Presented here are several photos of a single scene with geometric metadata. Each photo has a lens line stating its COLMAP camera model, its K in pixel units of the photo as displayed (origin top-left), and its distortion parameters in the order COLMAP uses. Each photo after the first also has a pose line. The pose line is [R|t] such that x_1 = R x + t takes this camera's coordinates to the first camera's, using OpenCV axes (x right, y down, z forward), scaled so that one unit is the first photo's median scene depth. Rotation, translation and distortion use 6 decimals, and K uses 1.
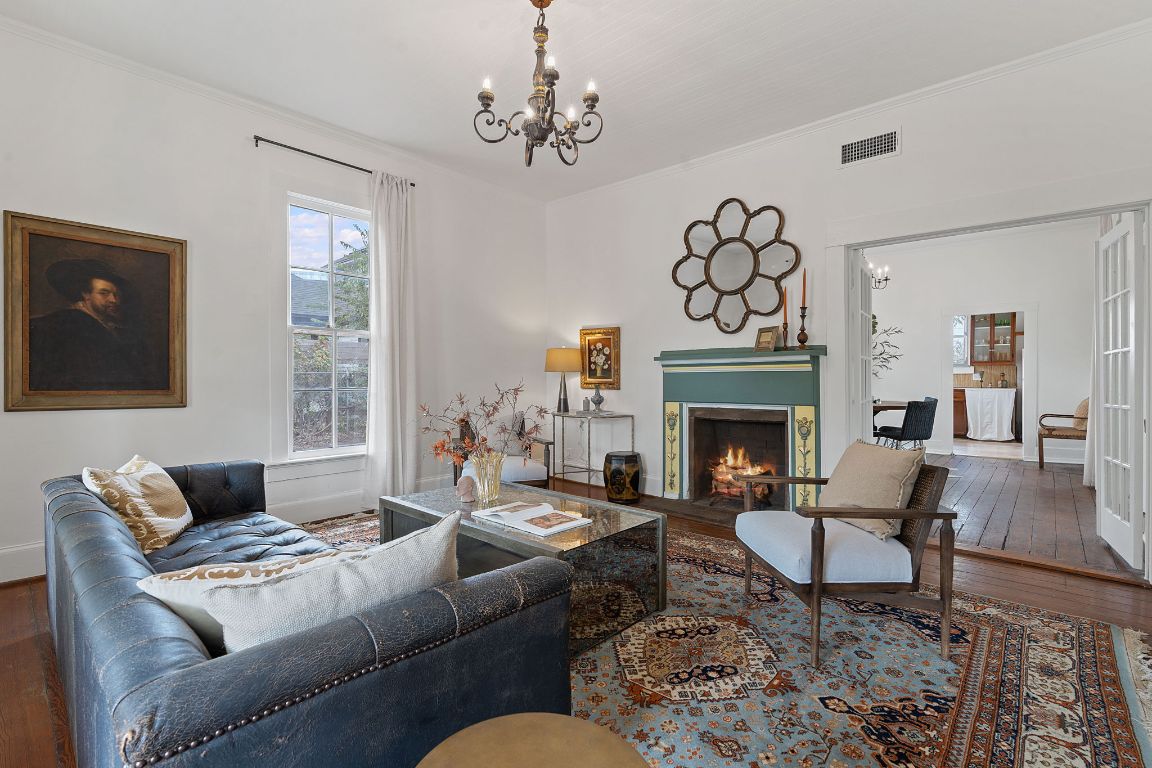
lens RADIAL K [[525.3, 0, 576.0], [0, 525.3, 384.0], [0, 0, 1]] dist [-0.002108, 0.000145]
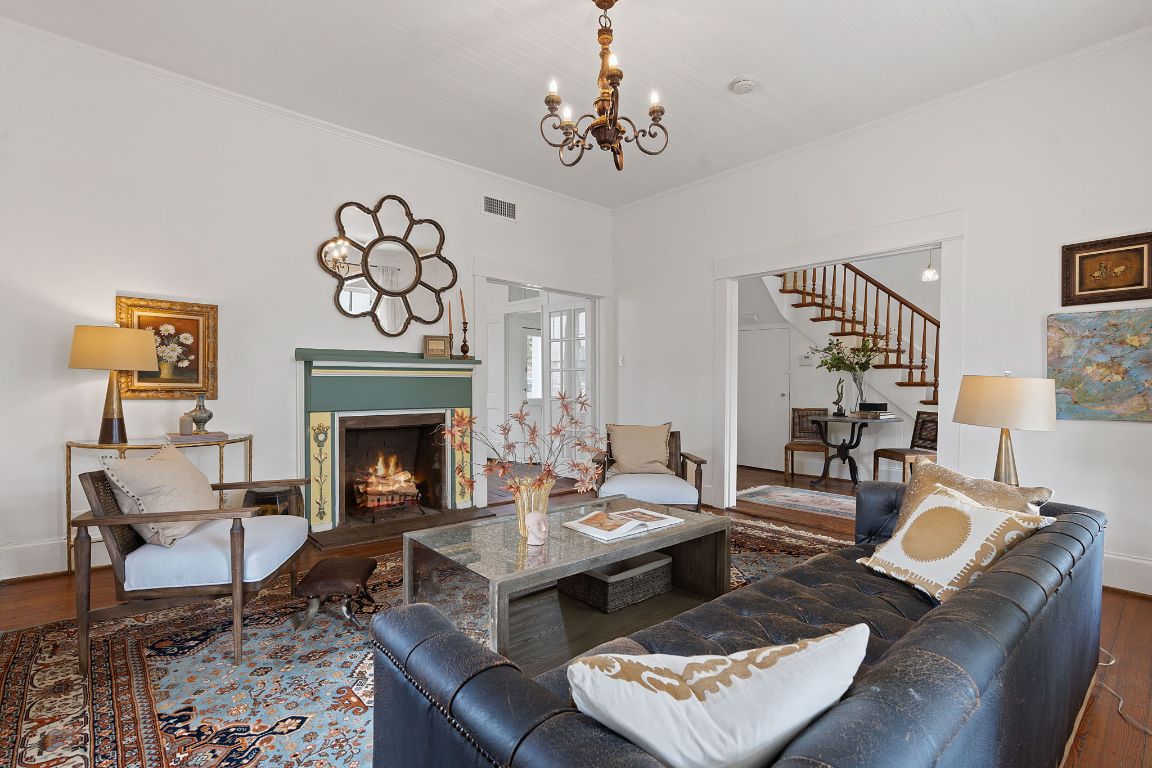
lens RADIAL K [[547.6, 0, 579.1], [0, 547.6, 387.3], [0, 0, 1]] dist [-0.000988, 0.000112]
pose [[0.114978, -0.006787, 0.993345, -0.646901], [0.003504, 0.999973, 0.006427, -0.008858], [-0.993362, 0.002742, 0.114999, 0.539789]]
